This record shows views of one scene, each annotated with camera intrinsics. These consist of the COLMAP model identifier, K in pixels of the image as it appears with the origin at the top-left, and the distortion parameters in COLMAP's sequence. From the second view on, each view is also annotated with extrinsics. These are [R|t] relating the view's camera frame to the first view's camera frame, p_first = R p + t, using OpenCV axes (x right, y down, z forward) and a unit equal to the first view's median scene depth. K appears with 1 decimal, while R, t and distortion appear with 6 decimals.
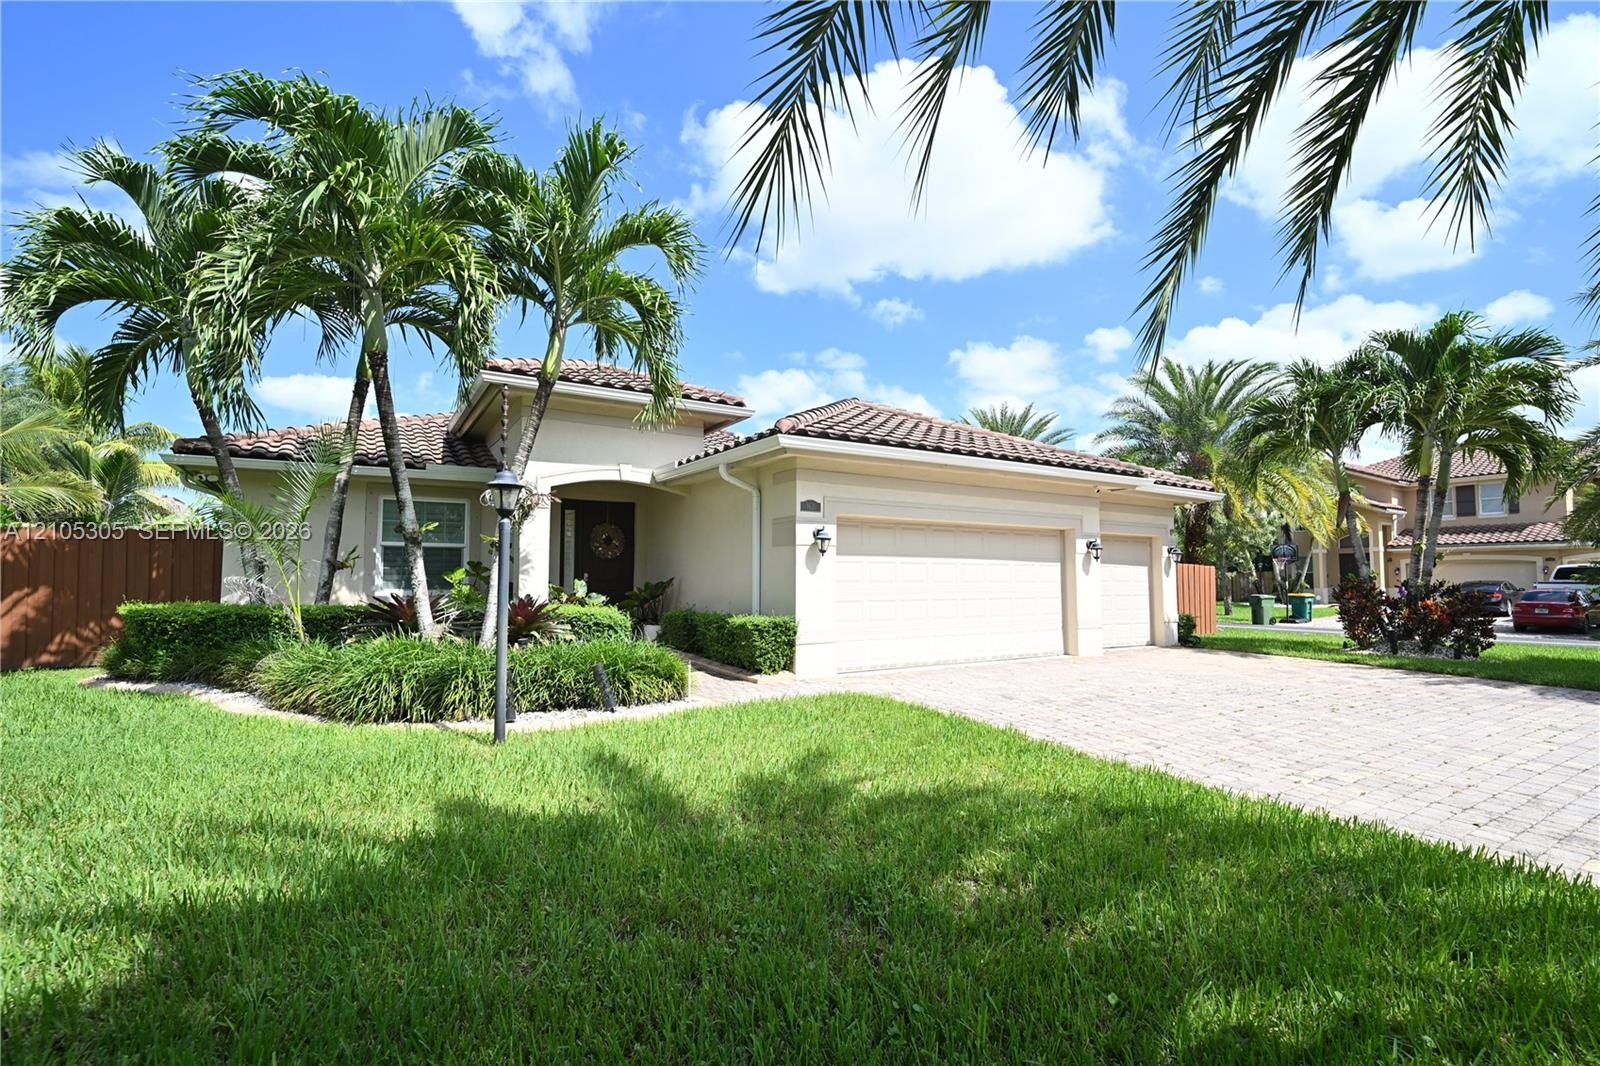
lens RADIAL K [[736.4, 0, 795.7], [0, 736.4, 534.0], [0, 0, 1]] dist [-0.010098, 0.000080]
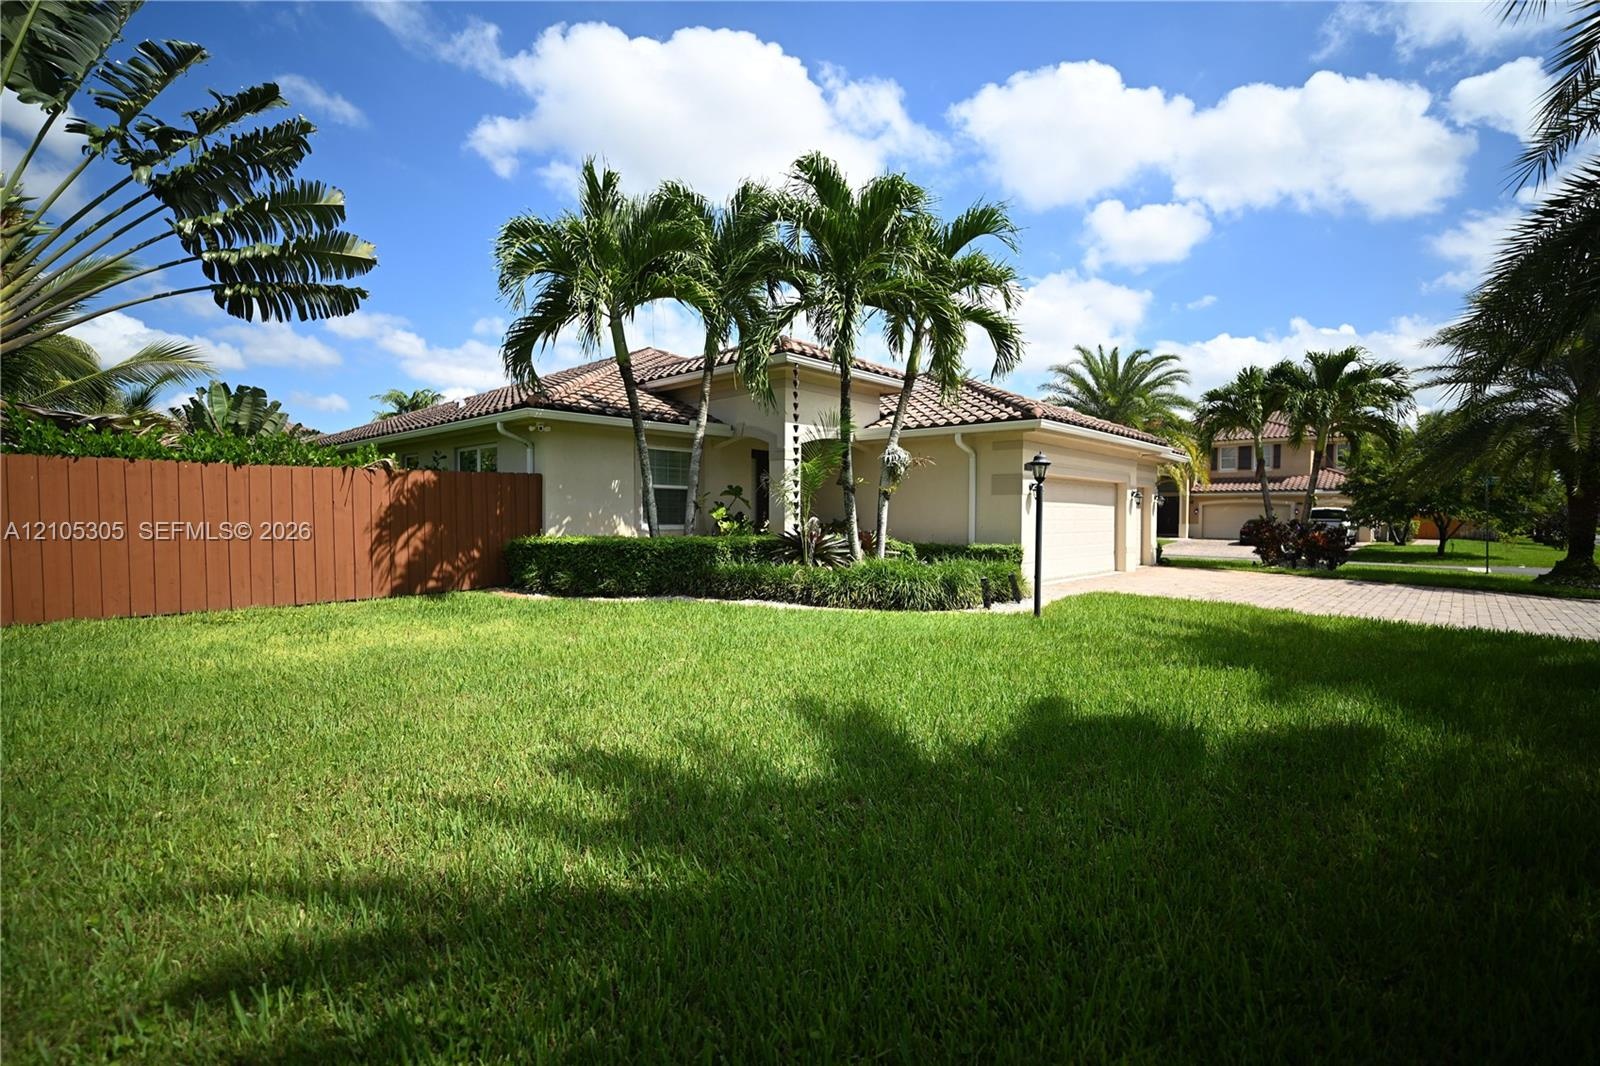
lens RADIAL K [[736.4, 0, 800.9], [0, 736.4, 532.1], [0, 0, 1]] dist [-0.010098, 0.000080]
pose [[0.966962, -0.002158, 0.254910, -0.672728], [-0.019222, 0.996500, 0.081349, -0.017057], [-0.254194, -0.083561, 0.963537, -0.245718]]
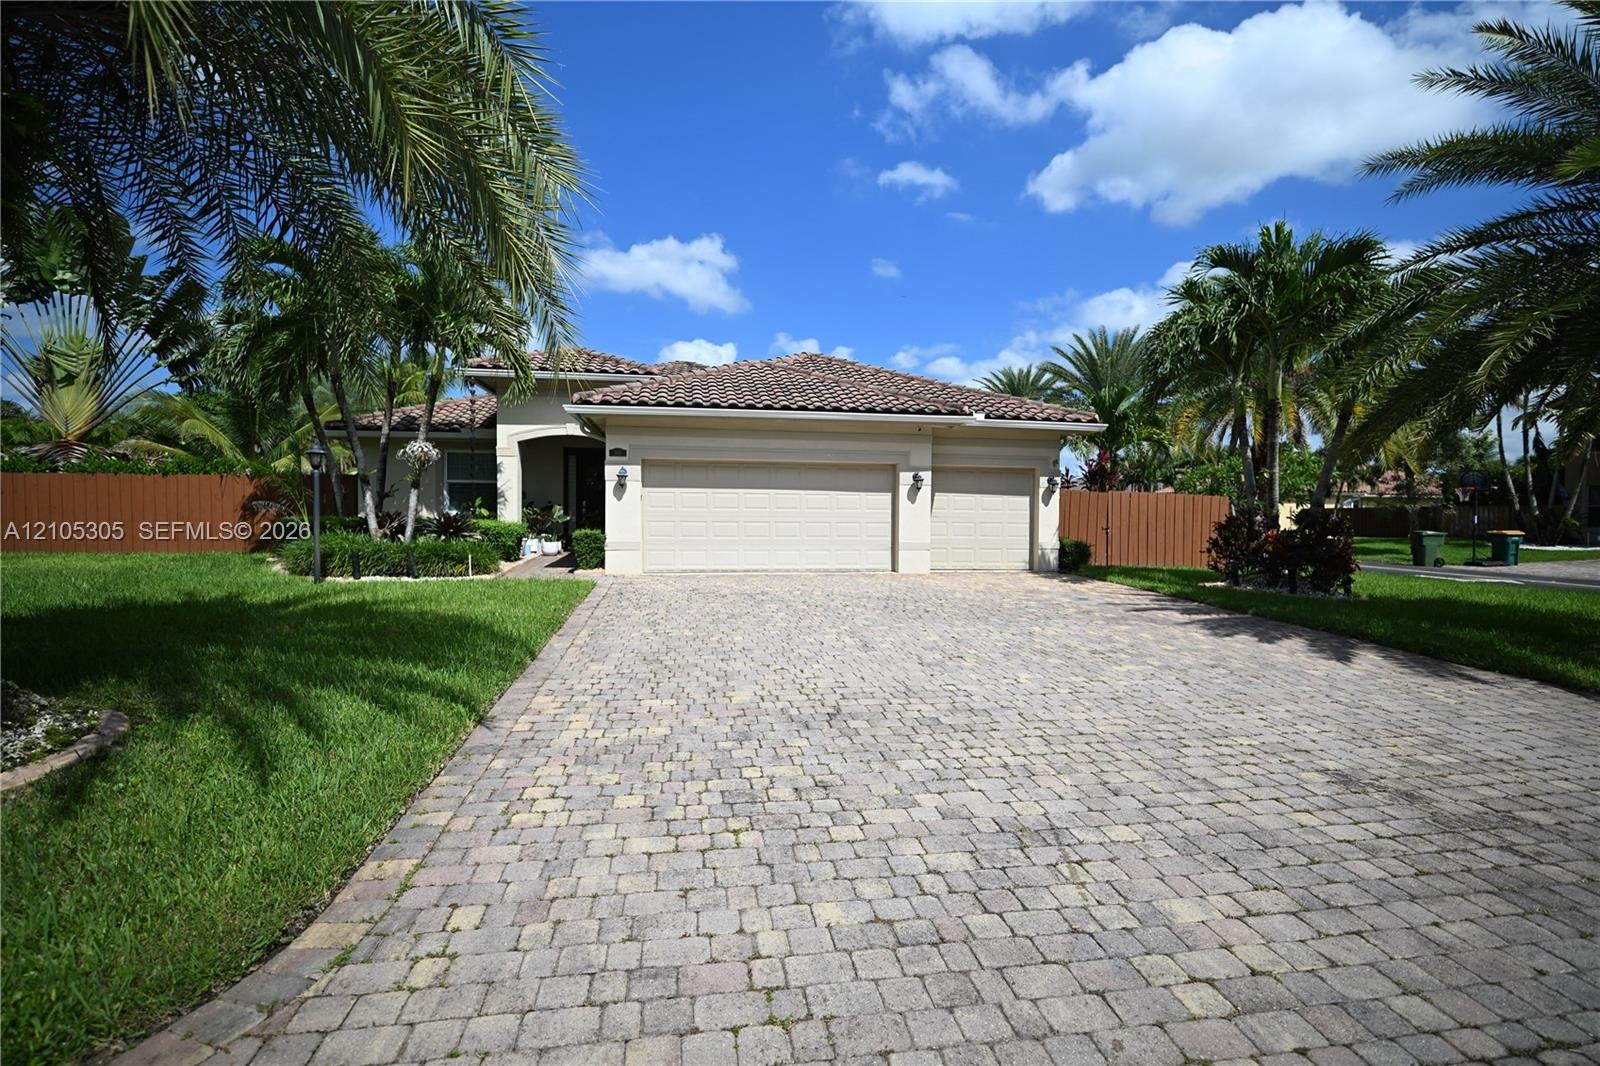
lens RADIAL K [[736.4, 0, 807.4], [0, 736.4, 534.0], [0, 0, 1]] dist [-0.010098, 0.000080]
pose [[0.917838, 0.020467, -0.396427, 0.787927], [0.016323, 0.995879, 0.089207, -0.001953], [0.396619, -0.088348, 0.913722, -0.129826]]
